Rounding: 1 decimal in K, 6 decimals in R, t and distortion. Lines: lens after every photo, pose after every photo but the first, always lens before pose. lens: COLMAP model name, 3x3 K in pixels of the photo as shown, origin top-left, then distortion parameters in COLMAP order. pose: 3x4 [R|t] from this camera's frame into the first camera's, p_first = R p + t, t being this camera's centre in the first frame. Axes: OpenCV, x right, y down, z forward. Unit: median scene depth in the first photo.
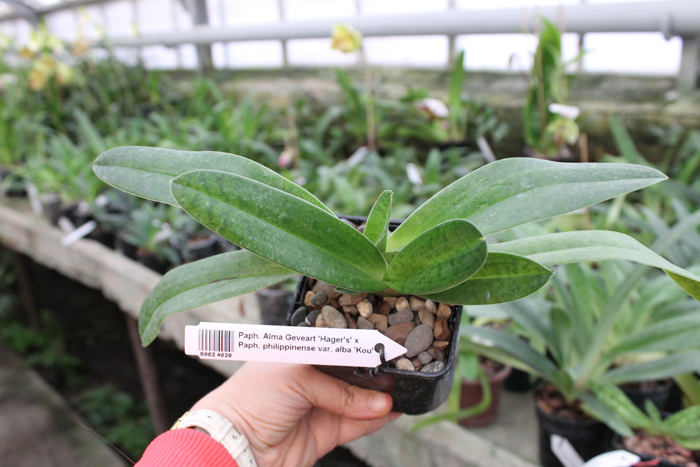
lens RADIAL K [[668.3, 0, 350.0], [0, 668.3, 233.5], [0, 0, 1]] dist [-0.144118, 0.145370]
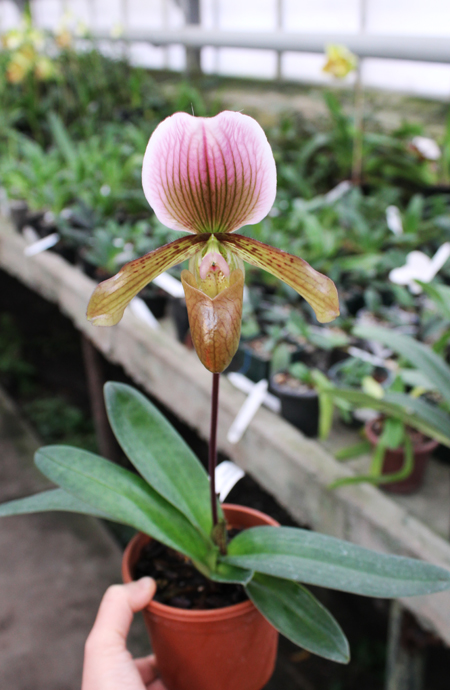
lens RADIAL K [[737.0, 0, 238.6], [0, 737.0, 333.3], [0, 0, 1]] dist [-0.107459, -0.008742]
pose [[0.984574, 0.120266, -0.127081, 0.026254], [-0.106005, 0.987856, 0.113596, -0.019554], [0.139199, -0.098372, 0.985366, -0.043257]]
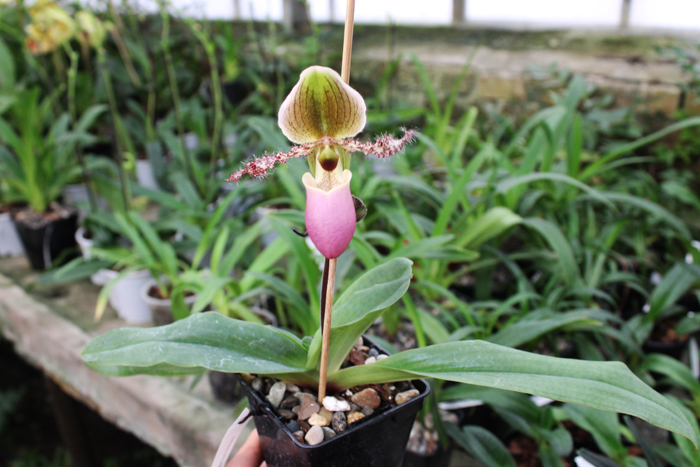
lens RADIAL K [[668.3, 0, 350.0], [0, 668.3, 233.5], [0, 0, 1]] dist [-0.144118, 0.145370]
pose [[0.993206, -0.017124, 0.115103, -0.394043], [0.008605, 0.997214, 0.074100, -0.142841], [-0.116051, -0.072606, 0.990586, 0.528360]]
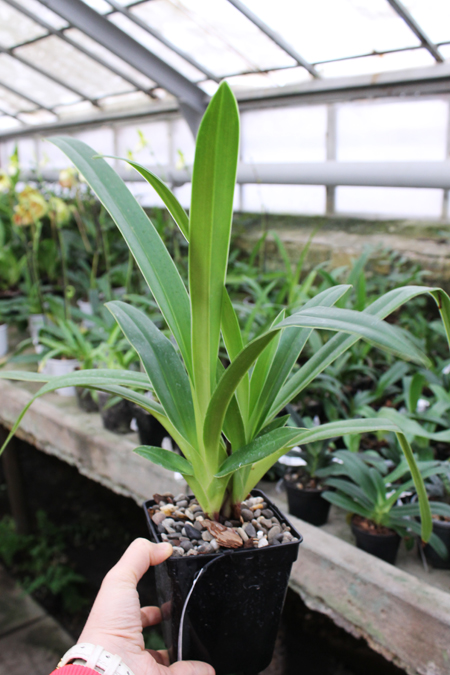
lens RADIAL K [[644.4, 0, 225.0], [0, 644.4, 337.5], [0, 0, 1]] dist [-0.144118, 0.145370]
pose [[0.998903, 0.046659, -0.004069, -0.311387], [-0.046799, 0.997786, -0.047244, -0.077685], [0.001856, 0.047383, 0.998875, 0.286931]]
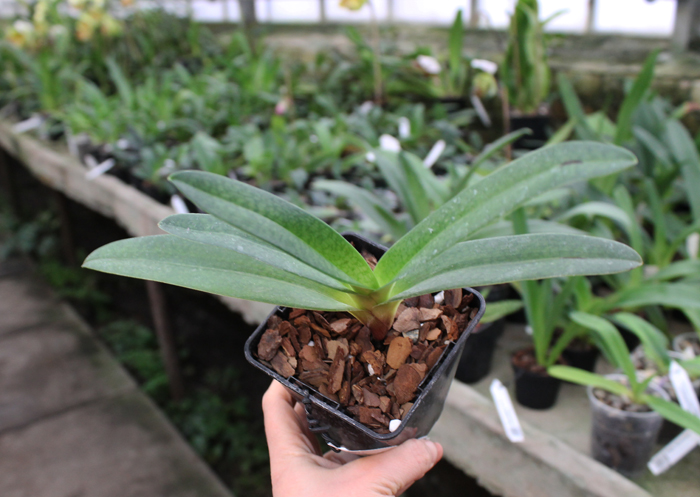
lens RADIAL K [[753.5, 0, 319.6], [0, 753.5, 250.1], [0, 0, 1]] dist [-0.099998, 0.025210]
pose [[0.985679, 0.057970, -0.158357, 0.137933], [-0.049373, 0.997112, 0.057698, 0.036758], [0.161244, -0.049053, 0.985695, -0.176495]]
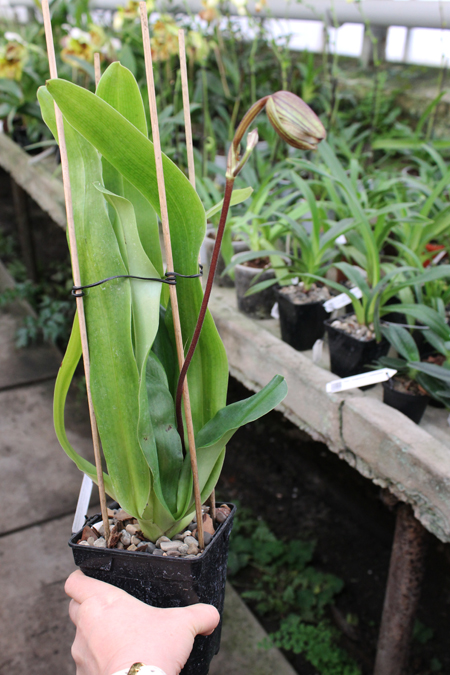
lens RADIAL K [[644.4, 0, 225.0], [0, 644.4, 337.5], [0, 0, 1]] dist [-0.144118, 0.145370]
pose [[0.973418, 0.172622, -0.150527, -0.354429], [-0.142963, 0.971417, 0.189501, -0.092721], [0.178937, -0.162944, 0.970274, 0.383860]]
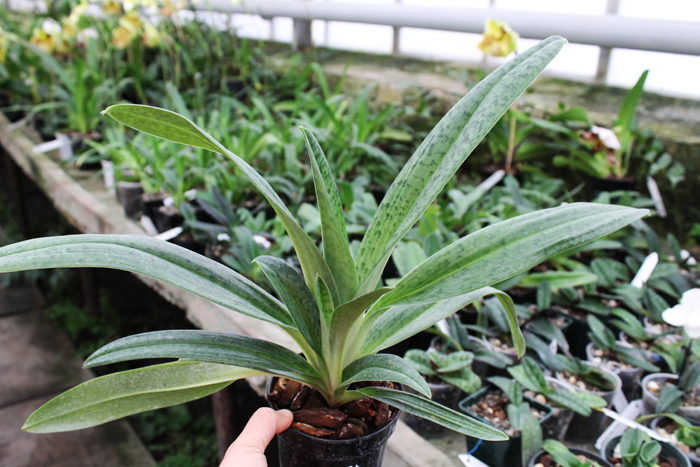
lens RADIAL K [[668.3, 0, 350.0], [0, 668.3, 233.5], [0, 0, 1]] dist [-0.144118, 0.145370]
pose [[0.989969, 0.124848, -0.066133, -0.097226], [-0.122766, 0.991829, 0.034687, -0.051452], [0.069924, -0.026220, 0.997208, 0.141251]]
